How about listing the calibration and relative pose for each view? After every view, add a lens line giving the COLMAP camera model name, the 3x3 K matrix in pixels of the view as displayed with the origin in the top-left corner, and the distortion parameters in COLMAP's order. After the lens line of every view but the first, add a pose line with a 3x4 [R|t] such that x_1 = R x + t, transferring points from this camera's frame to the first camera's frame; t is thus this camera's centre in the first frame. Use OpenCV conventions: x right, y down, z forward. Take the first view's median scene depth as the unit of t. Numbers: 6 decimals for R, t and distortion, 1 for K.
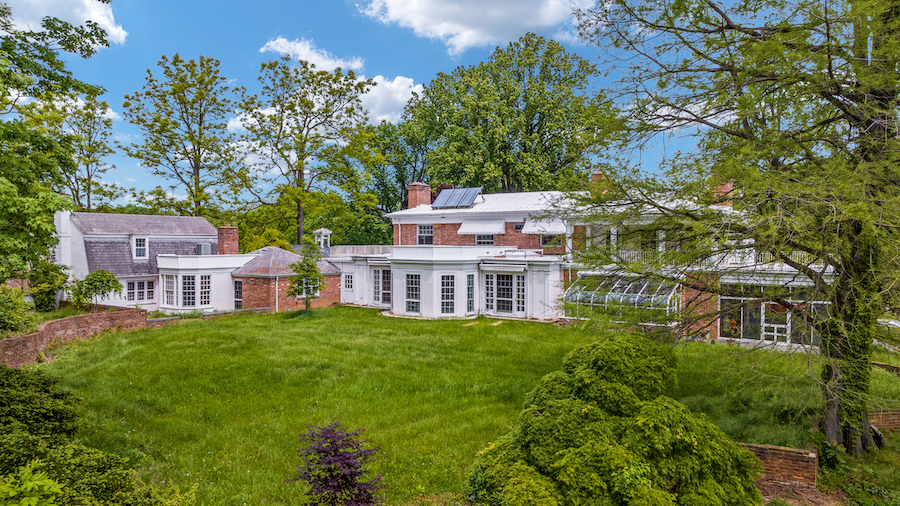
lens RADIAL K [[650.0, 0, 450.0], [0, 650.0, 253.0], [0, 0, 1]] dist [-0.005353, -0.002662]
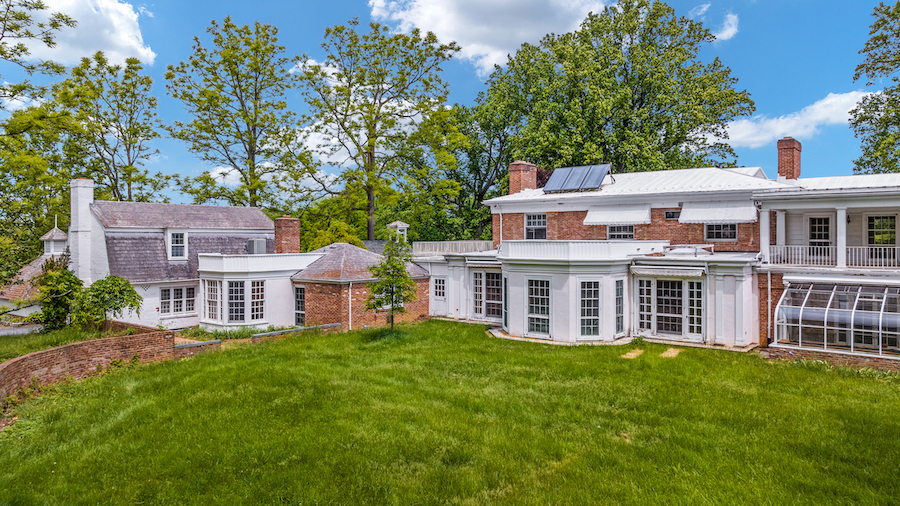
lens RADIAL K [[642.8, 0, 450.5], [0, 642.8, 240.4], [0, 0, 1]] dist [0.002661, -0.000043]
pose [[0.996582, -0.005451, -0.082431, -0.081187], [0.004227, 0.999878, -0.015005, -0.000596], [0.082503, 0.014605, 0.996484, 0.243372]]
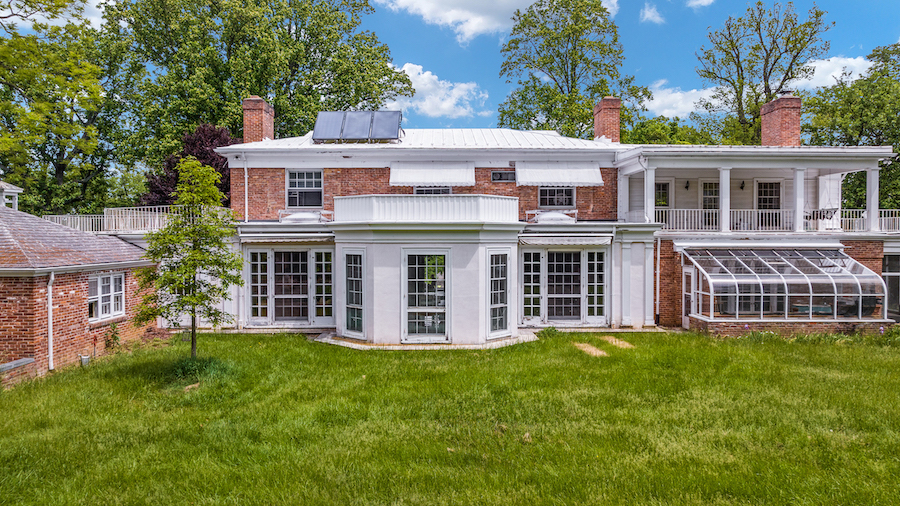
lens RADIAL K [[640.6, 0, 450.0], [0, 640.6, 253.0], [0, 0, 1]] dist [-0.004097, -0.000866]
pose [[0.818154, -0.020734, 0.574625, -0.264344], [0.015671, 0.999782, 0.013762, 0.021759], [-0.574785, -0.002254, 0.818301, 0.522575]]
